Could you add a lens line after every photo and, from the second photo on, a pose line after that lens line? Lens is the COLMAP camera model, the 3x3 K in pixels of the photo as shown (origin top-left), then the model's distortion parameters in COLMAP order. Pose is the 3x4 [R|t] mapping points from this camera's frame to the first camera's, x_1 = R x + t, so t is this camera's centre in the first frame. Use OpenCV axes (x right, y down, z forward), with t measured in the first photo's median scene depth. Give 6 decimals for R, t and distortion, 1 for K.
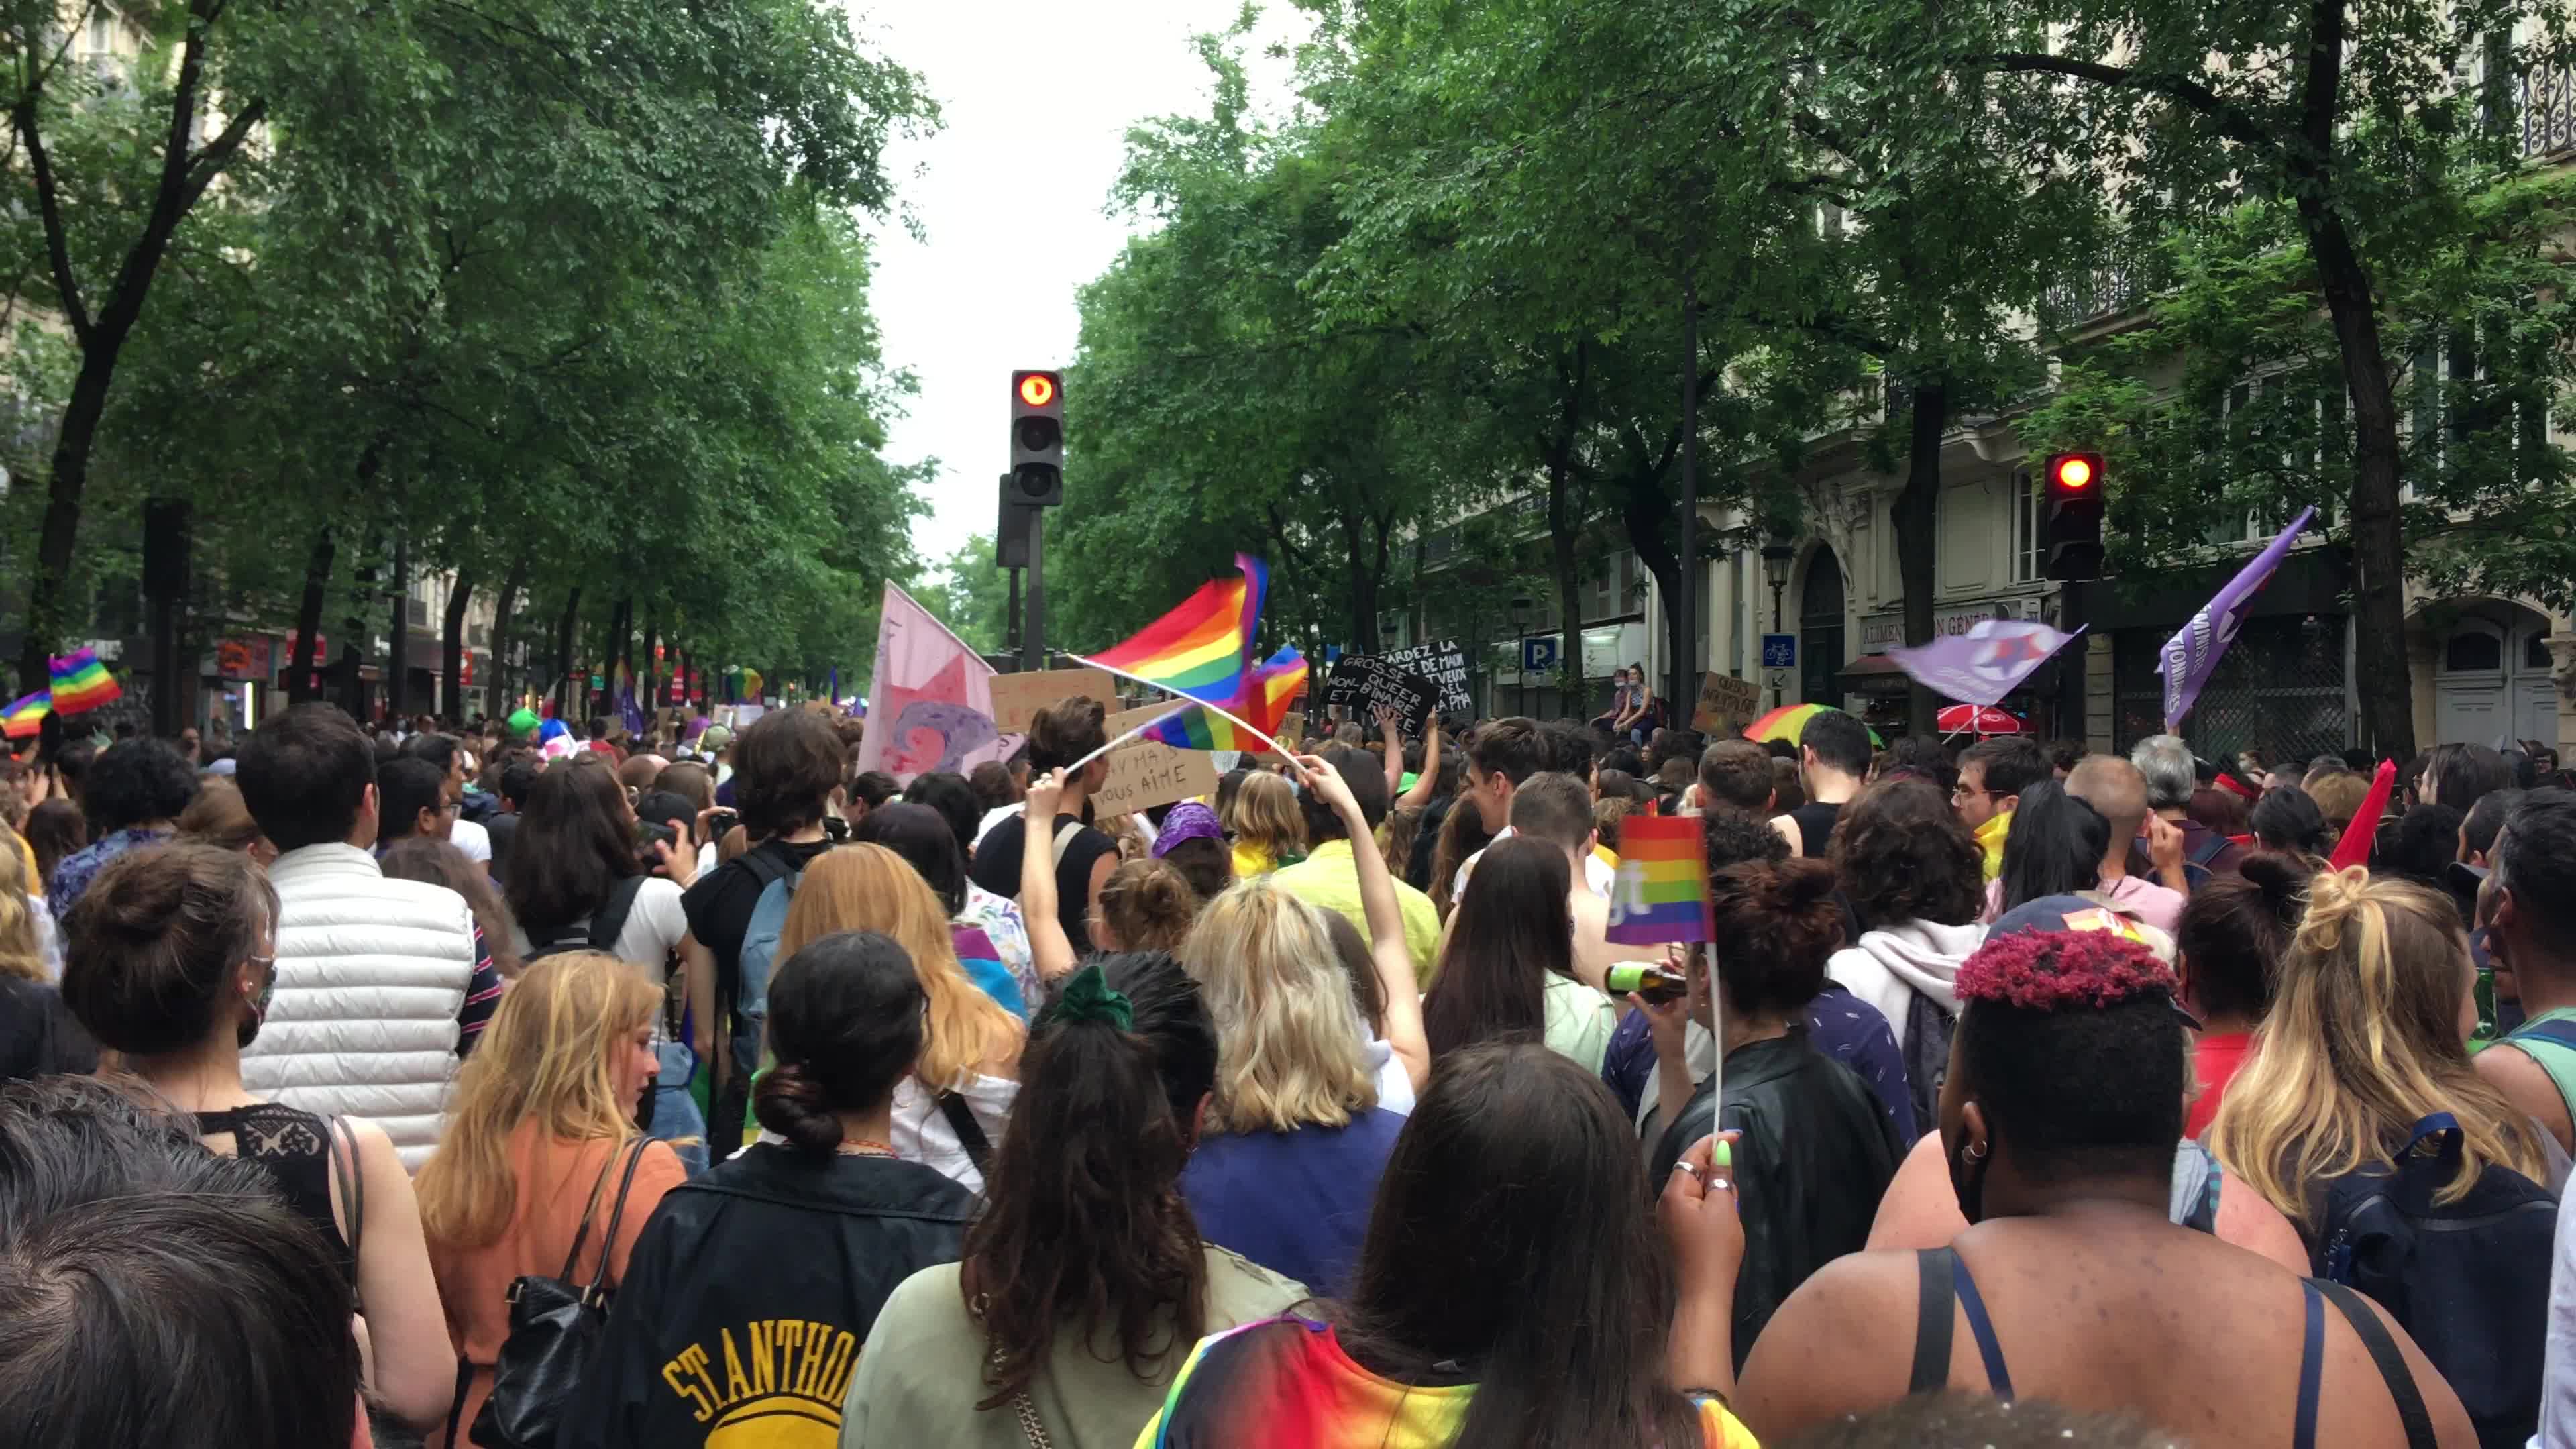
lens RADIAL K [[2265.0, 0, 1282.2], [0, 2265.0, 684.9], [0, 0, 1]] dist [0.057761, -0.096410]
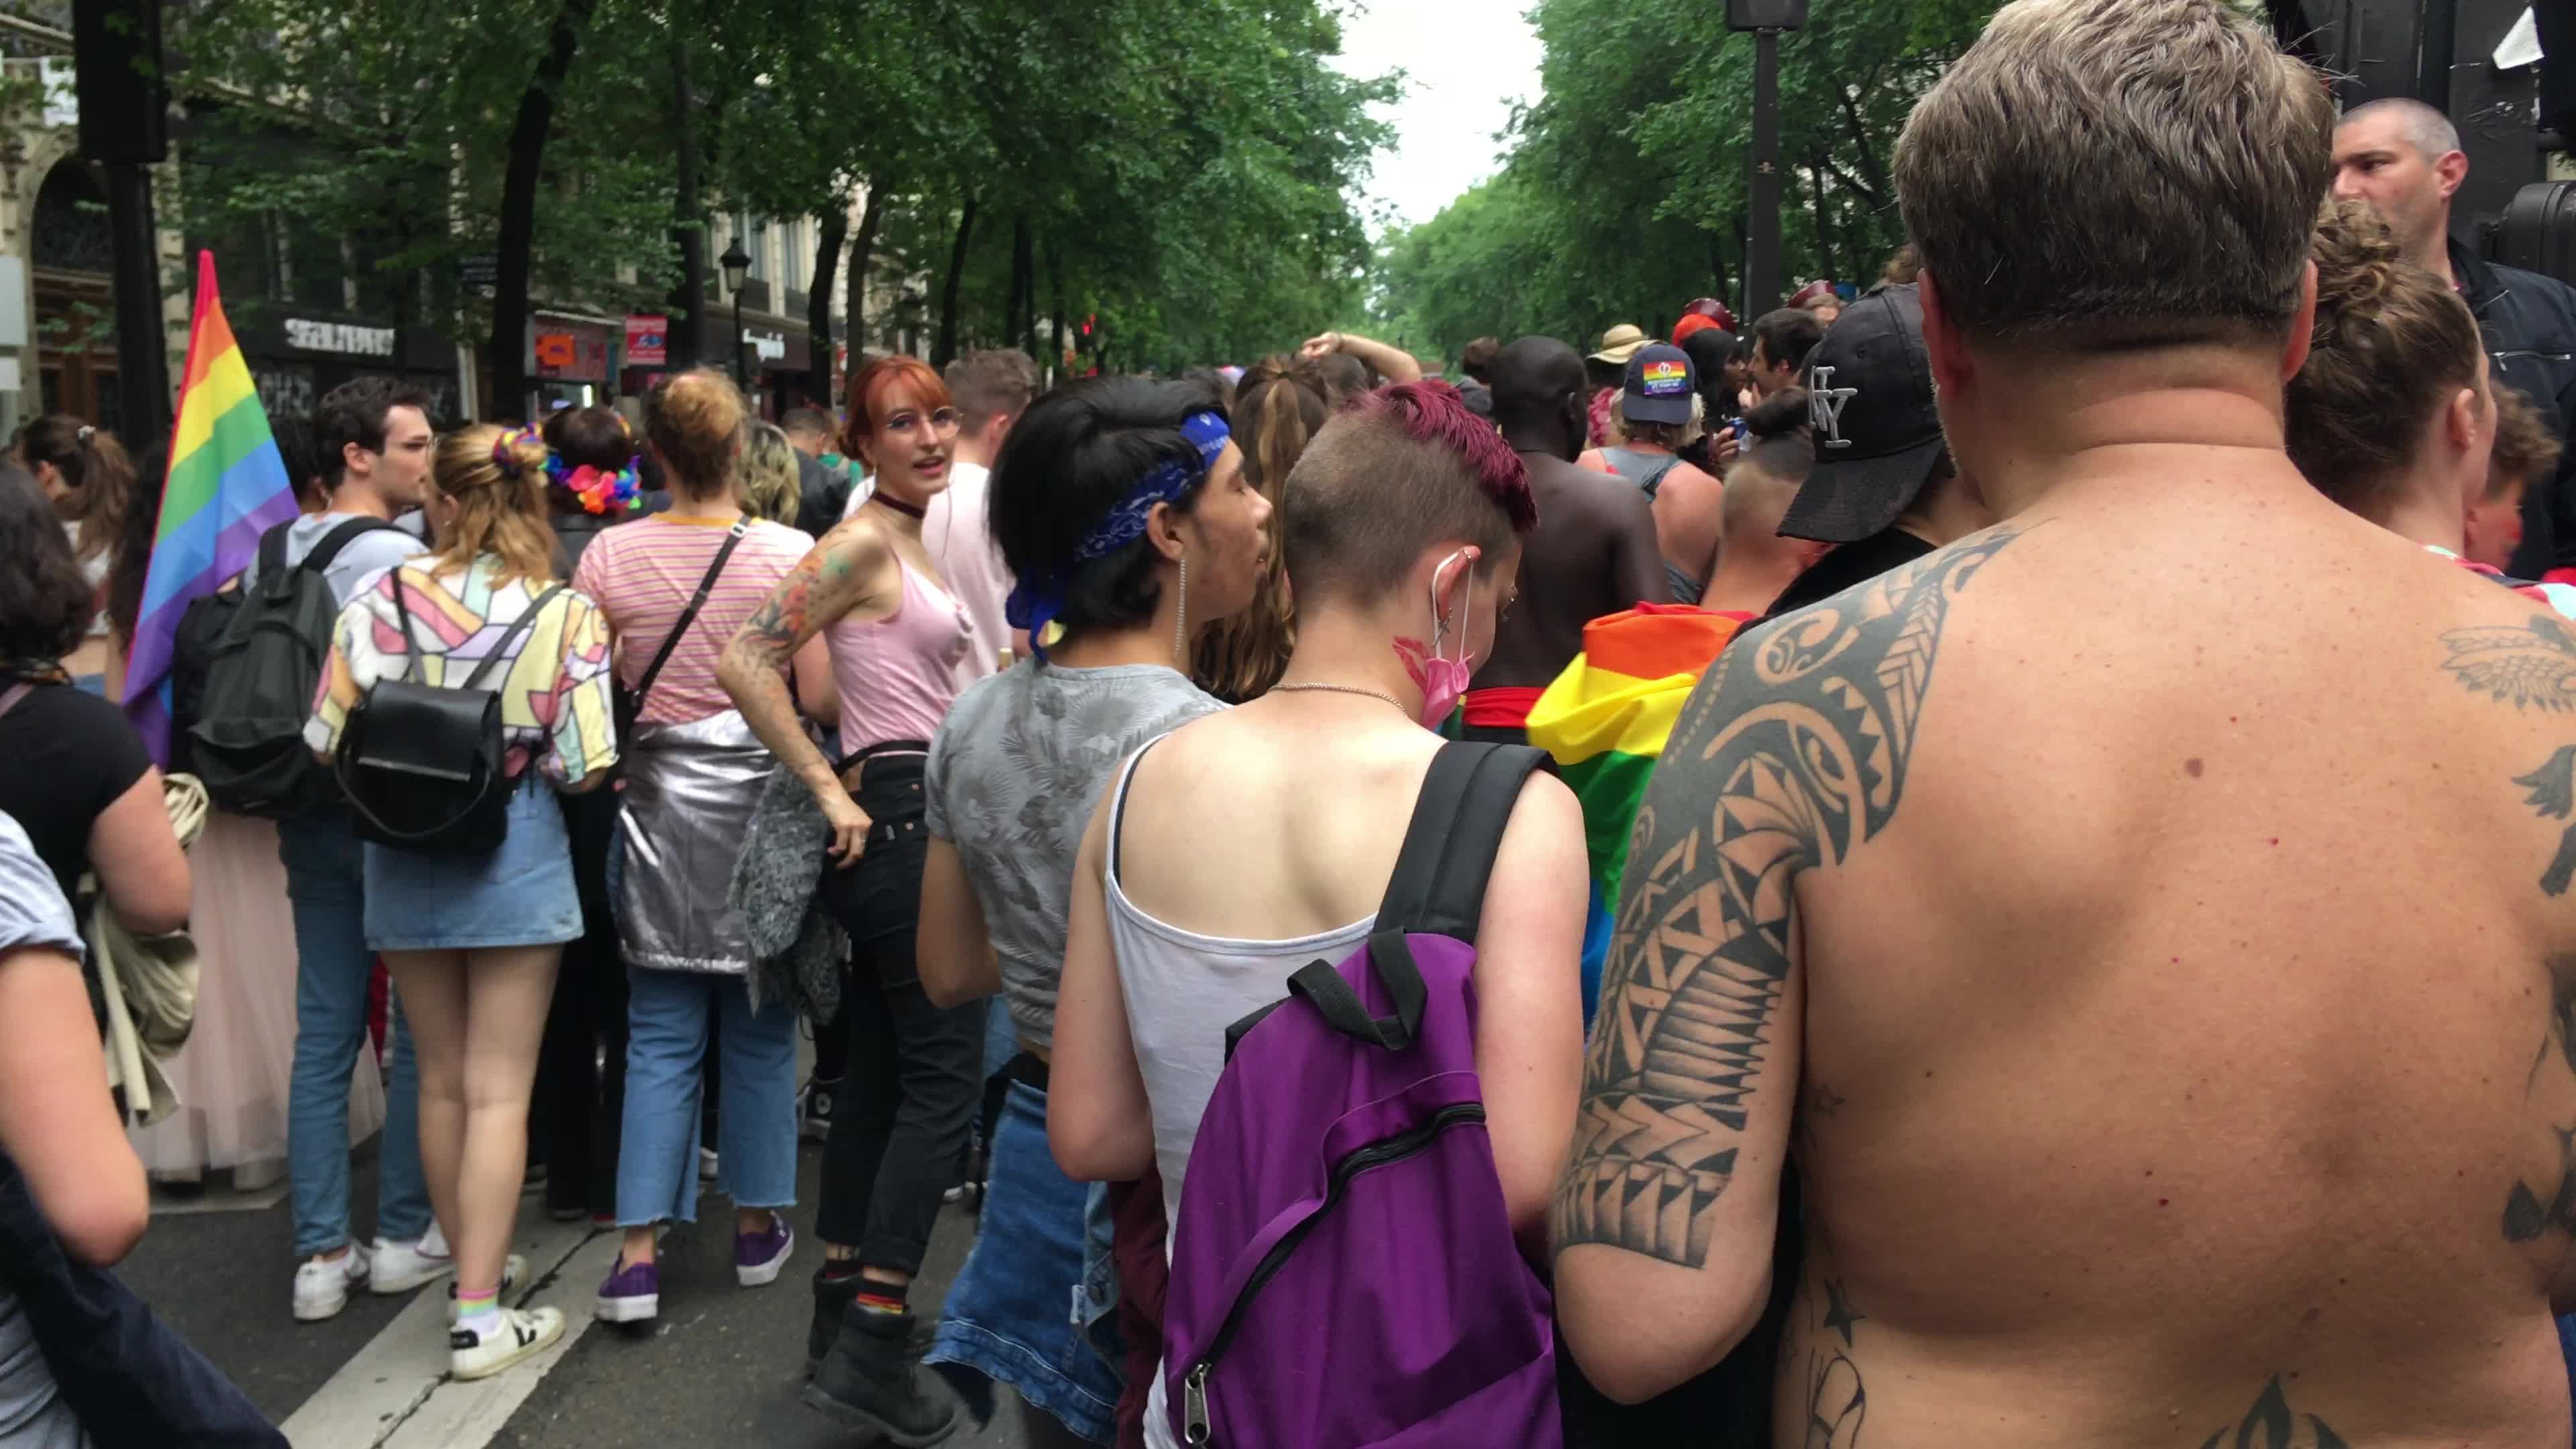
lens RADIAL K [[2365.4, 0, 1248.0], [0, 2365.4, 587.8], [0, 0, 1]] dist [0.068107, 0.000405]
pose [[0.980615, -0.017032, -0.195203, -0.078044], [0.033638, 0.996058, 0.082075, 0.012174], [0.193036, -0.087051, 0.977323, 0.292723]]
